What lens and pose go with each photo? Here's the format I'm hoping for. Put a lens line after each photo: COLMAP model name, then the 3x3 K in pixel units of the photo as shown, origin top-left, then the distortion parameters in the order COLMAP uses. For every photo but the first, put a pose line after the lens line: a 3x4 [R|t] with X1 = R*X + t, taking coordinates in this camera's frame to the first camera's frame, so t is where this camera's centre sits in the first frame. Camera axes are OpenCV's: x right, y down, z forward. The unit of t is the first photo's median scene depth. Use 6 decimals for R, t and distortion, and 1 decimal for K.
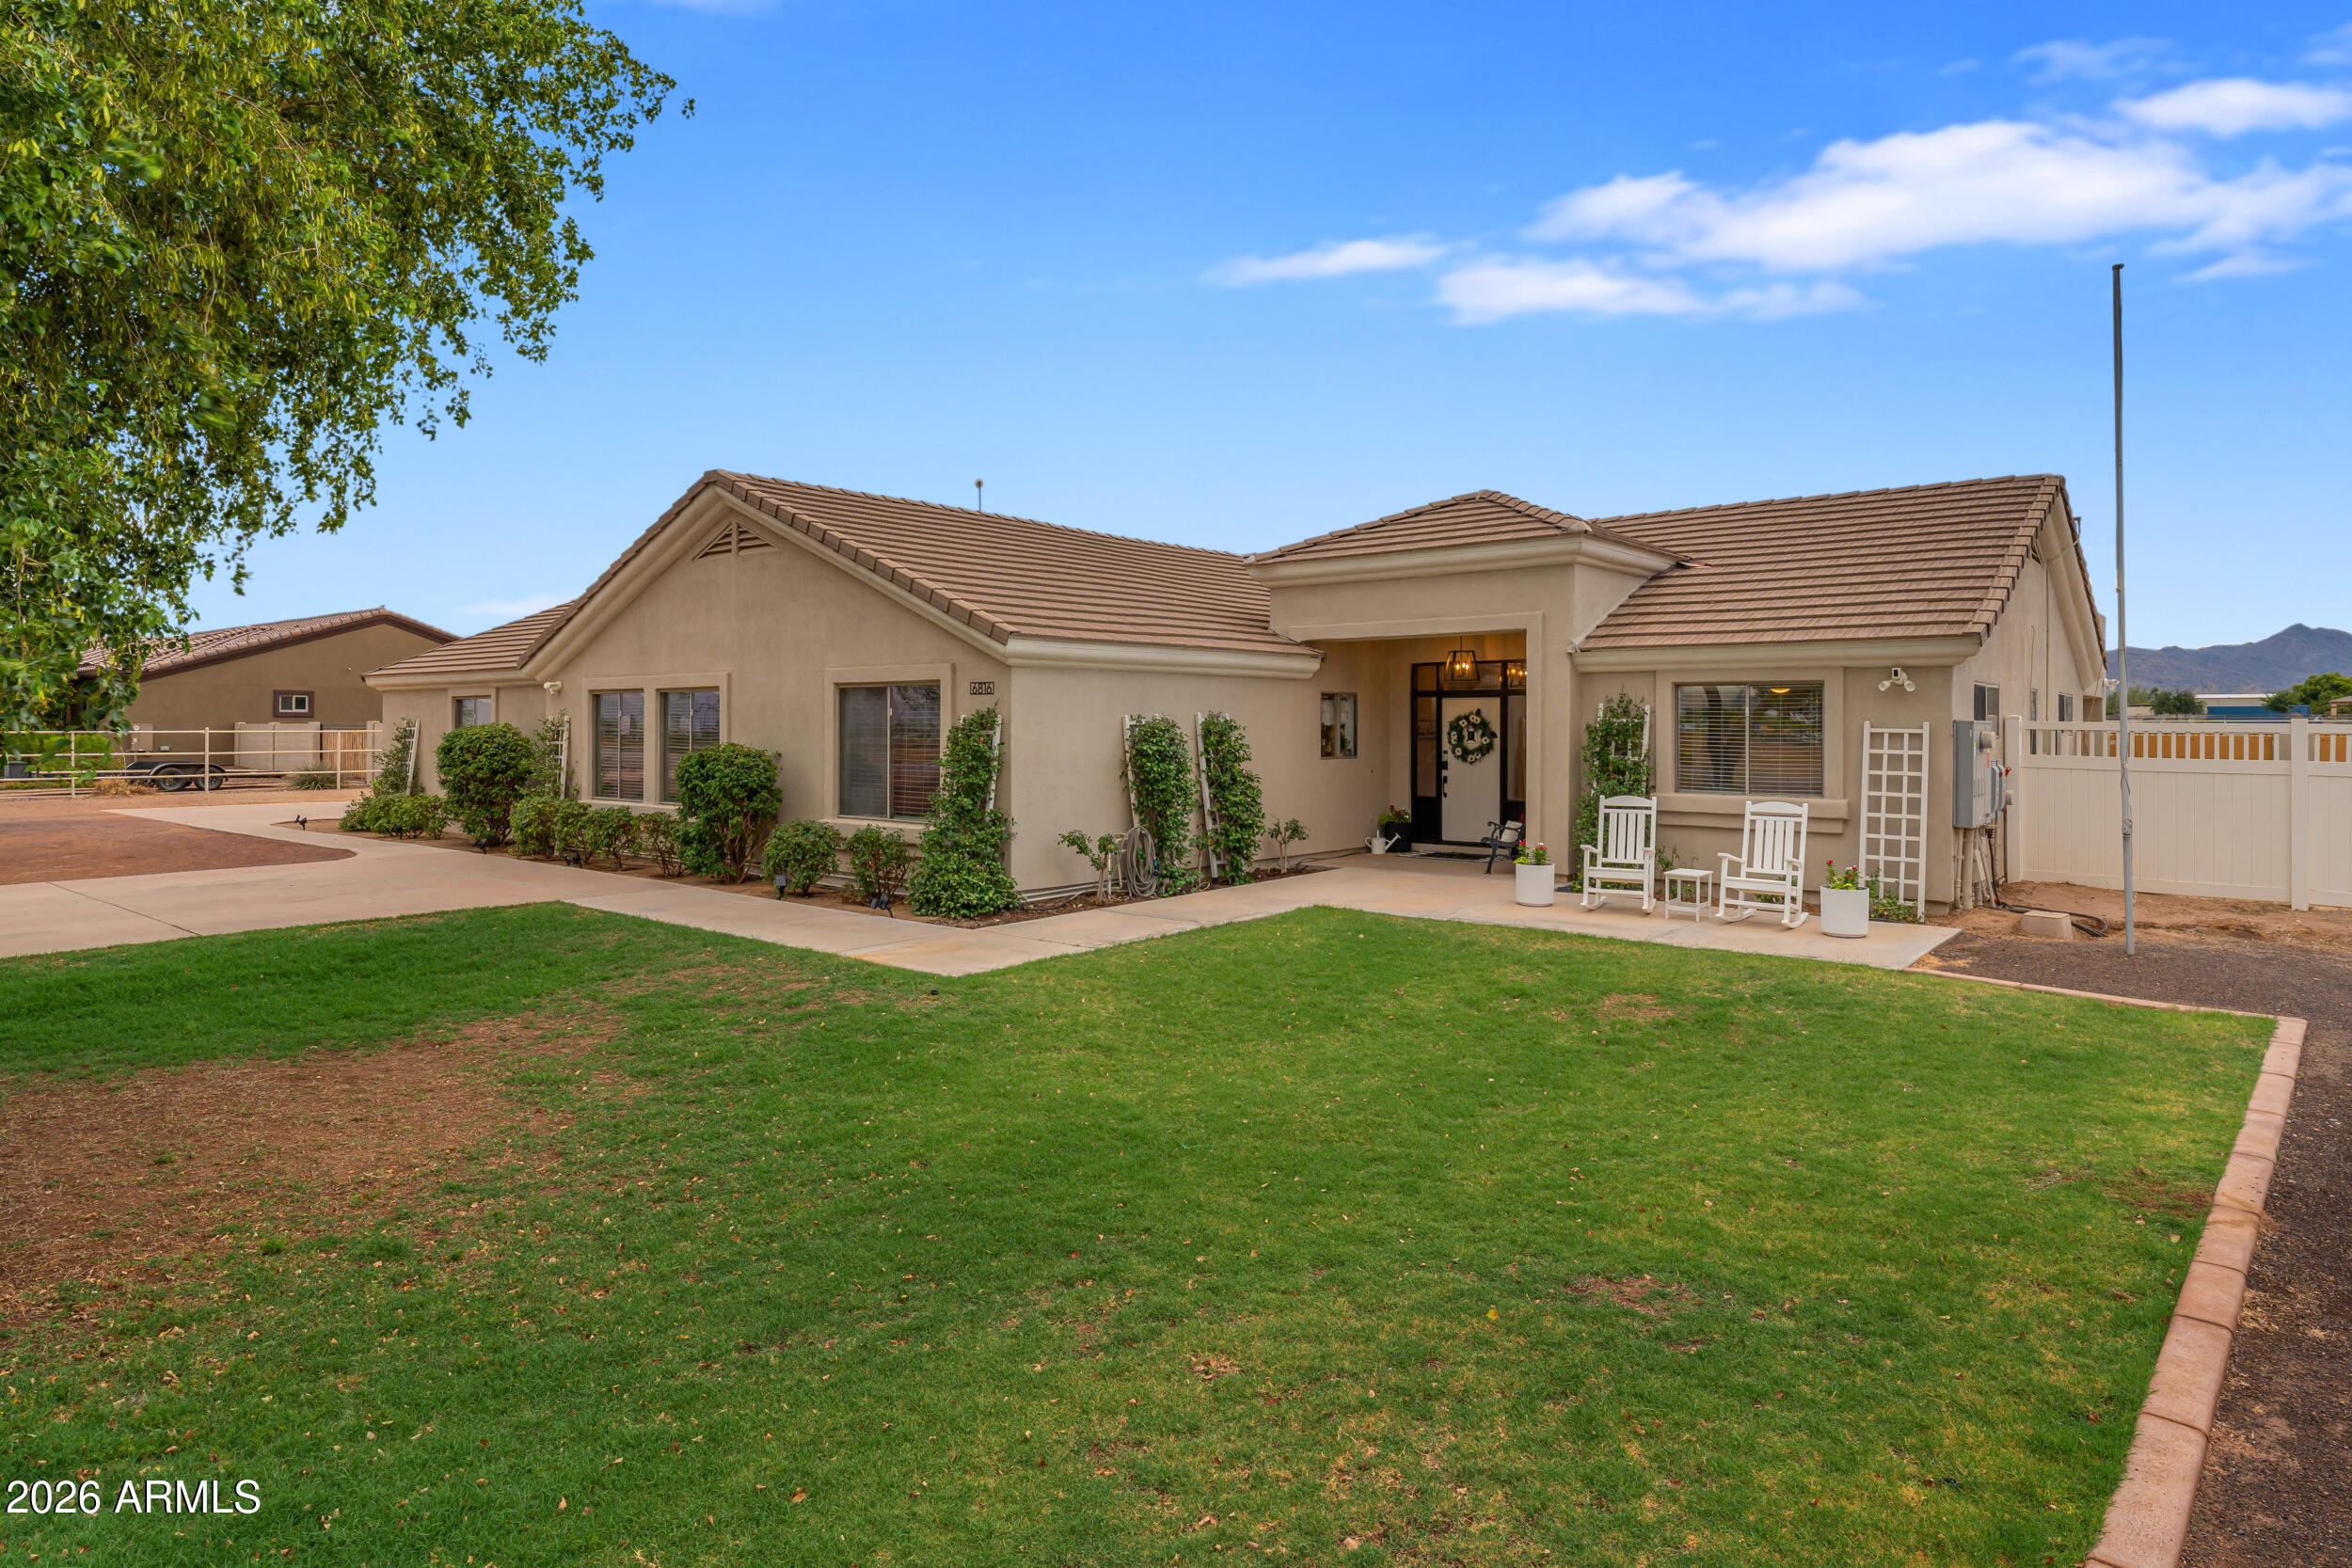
lens RADIAL K [[1341.4, 0, 1171.5], [0, 1341.4, 733.5], [0, 0, 1]] dist [0.000074, 0.000965]
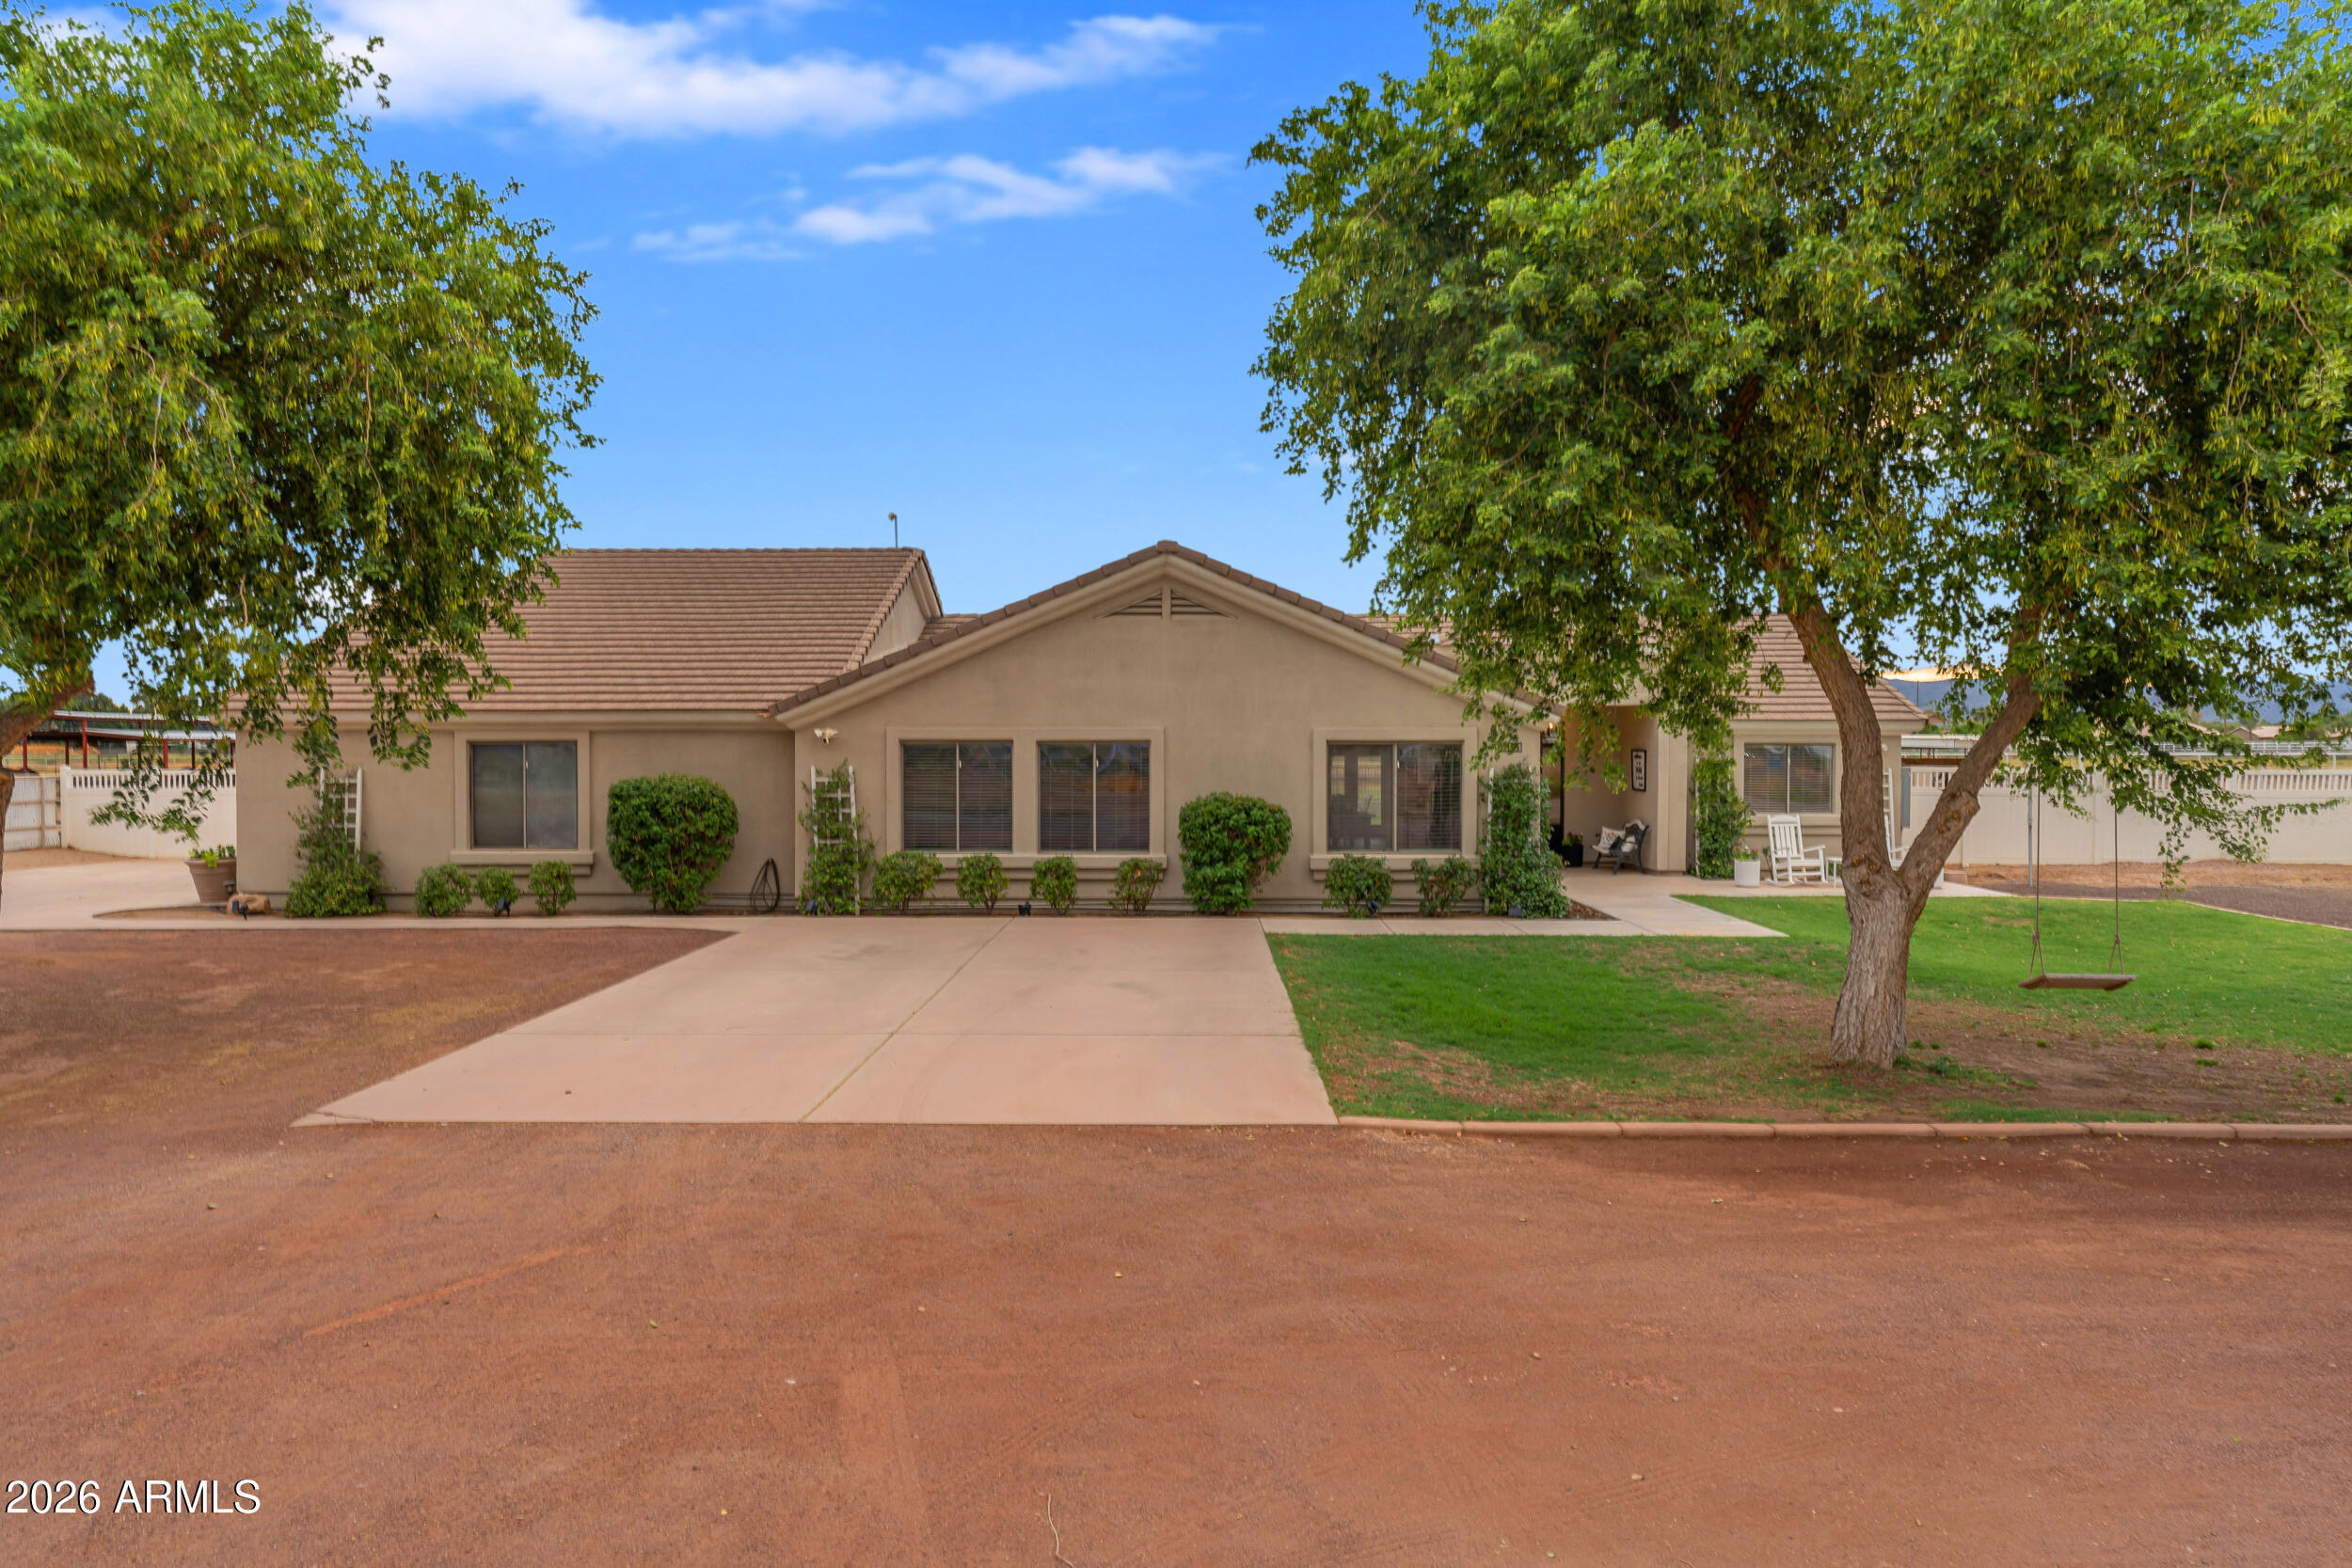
lens RADIAL K [[1555.3, 0, 1174.2], [0, 1555.3, 816.7], [0, 0, 1]] dist [0.003003, 0.002478]
pose [[0.773539, -0.028068, 0.633127, -1.271763], [0.006071, 0.999301, 0.036884, -0.021813], [-0.633719, -0.024687, 0.773169, 0.019972]]
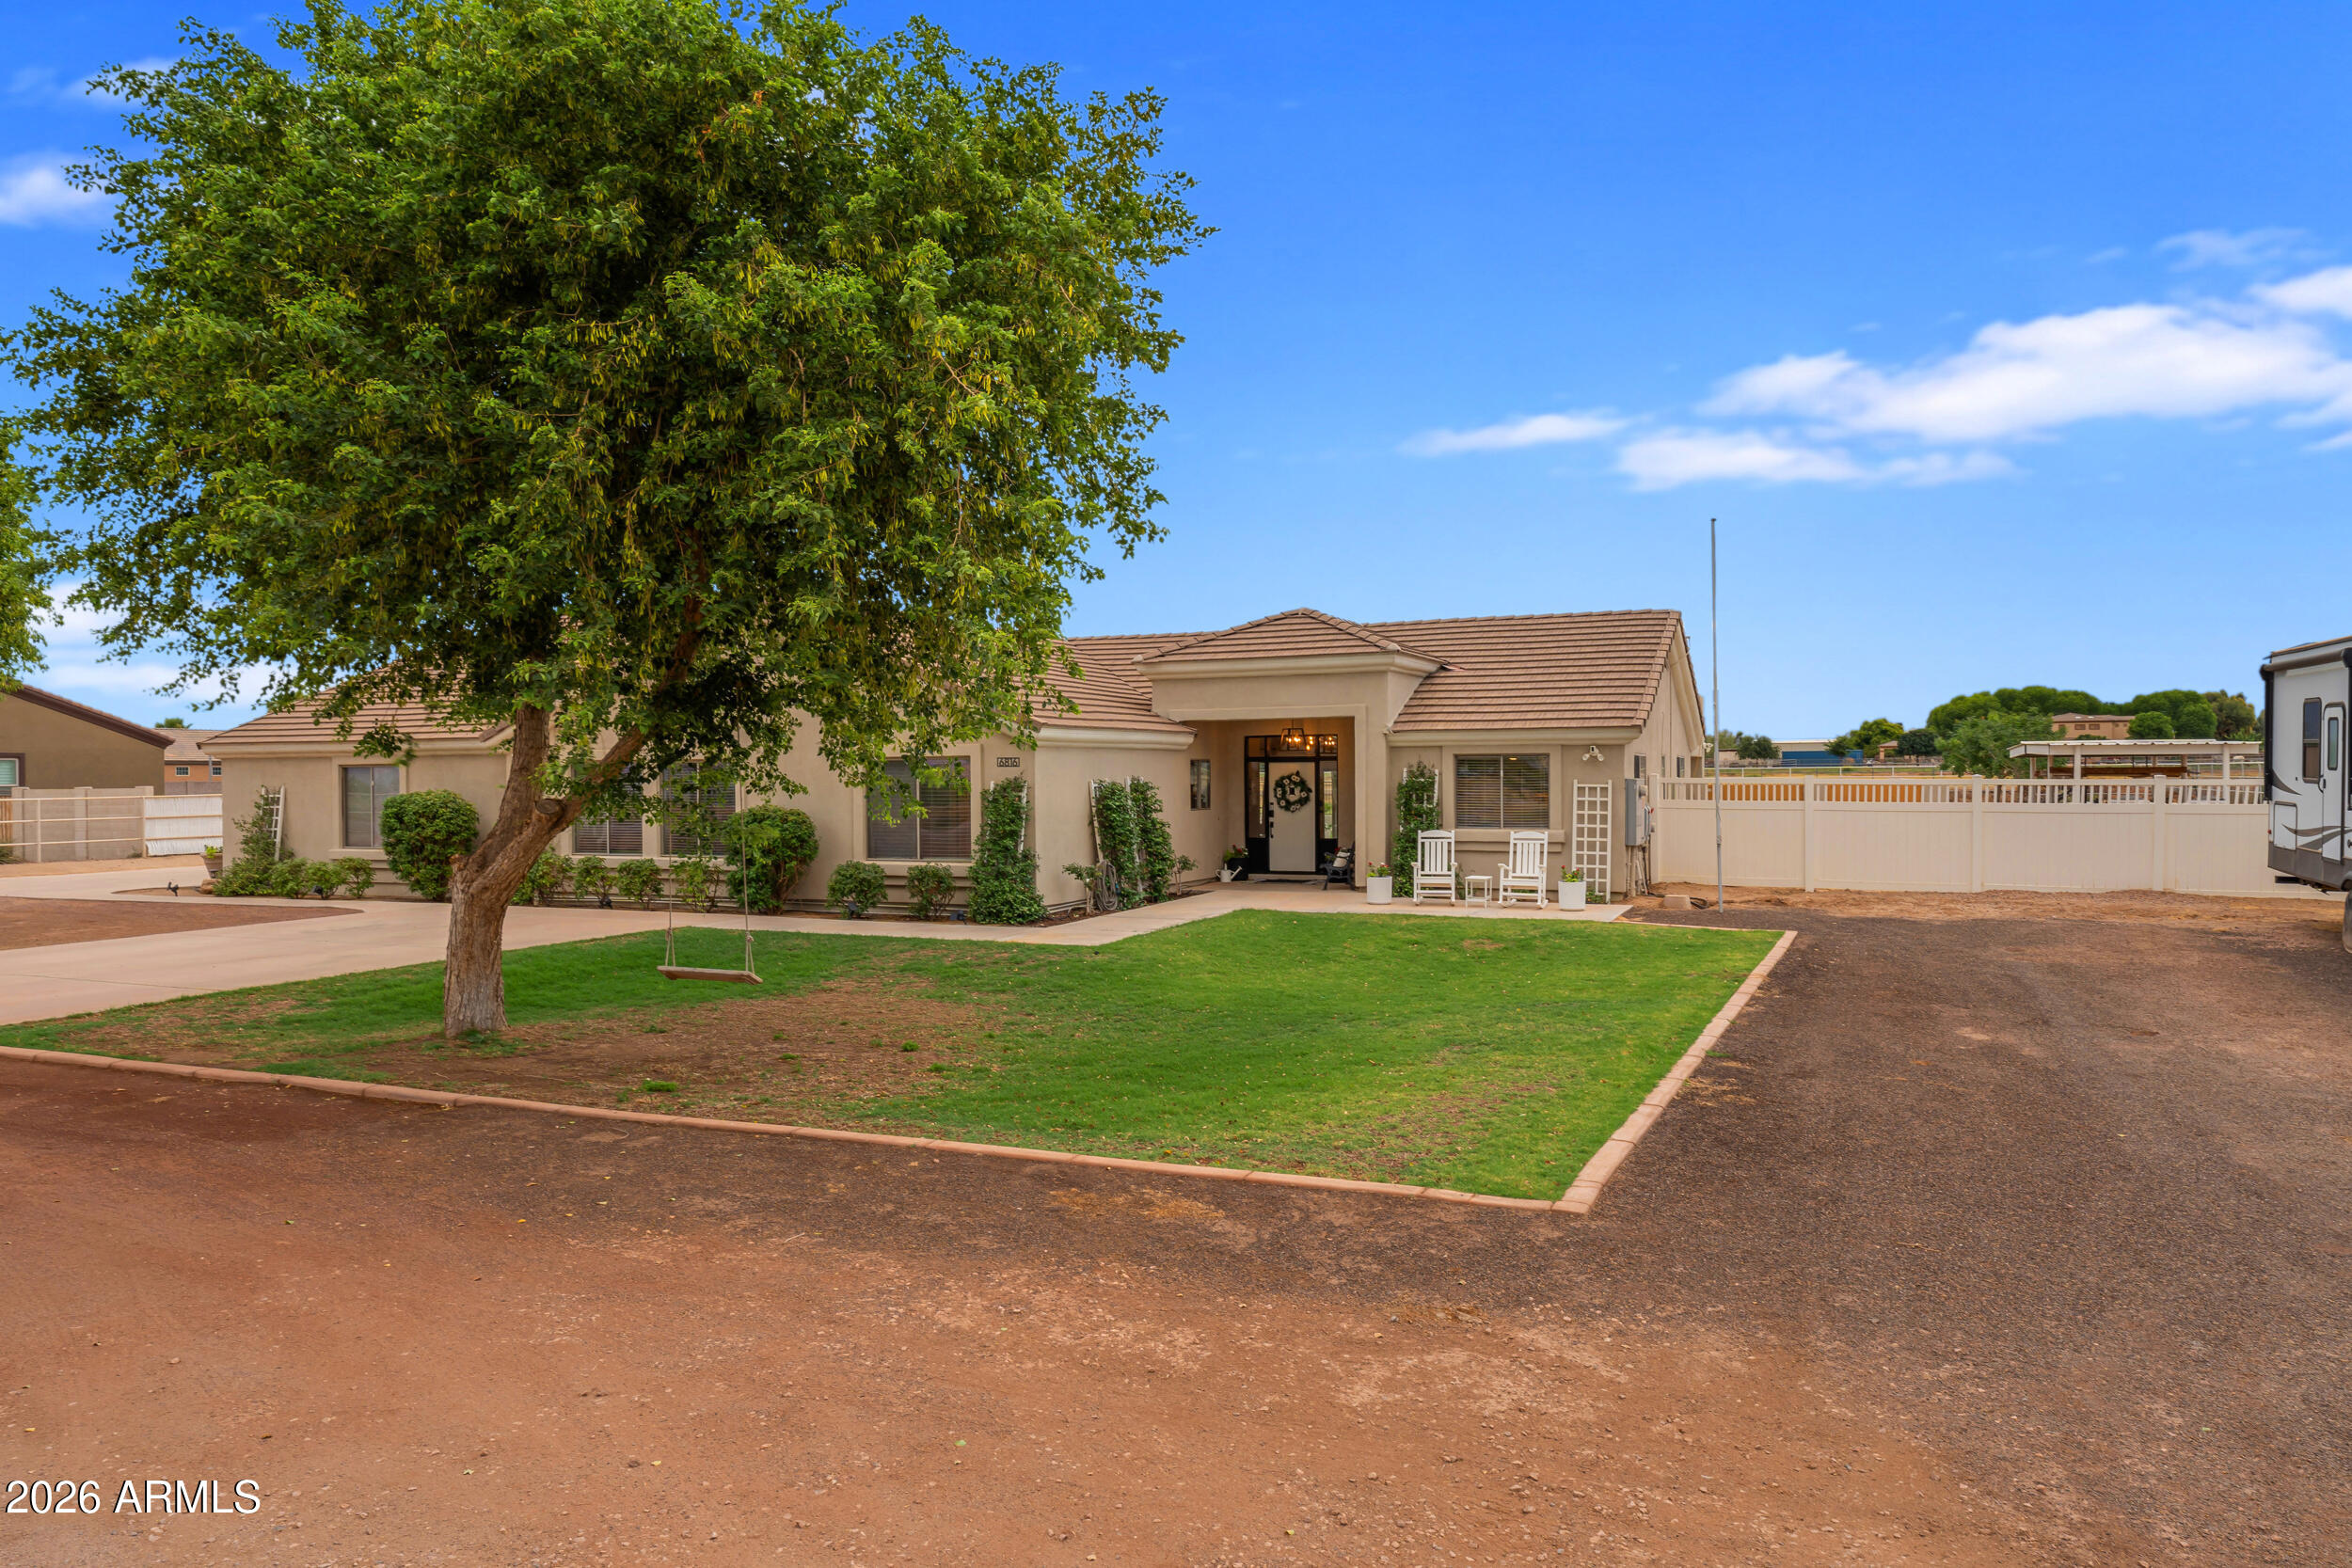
lens RADIAL K [[1555.3, 0, 1174.2], [0, 1555.3, 816.7], [0, 0, 1]] dist [0.003003, 0.002478]
pose [[0.959961, -0.016925, 0.279623, -0.403912], [0.011255, 0.999698, 0.021868, -0.010014], [-0.279908, -0.017845, 0.959861, -0.562928]]
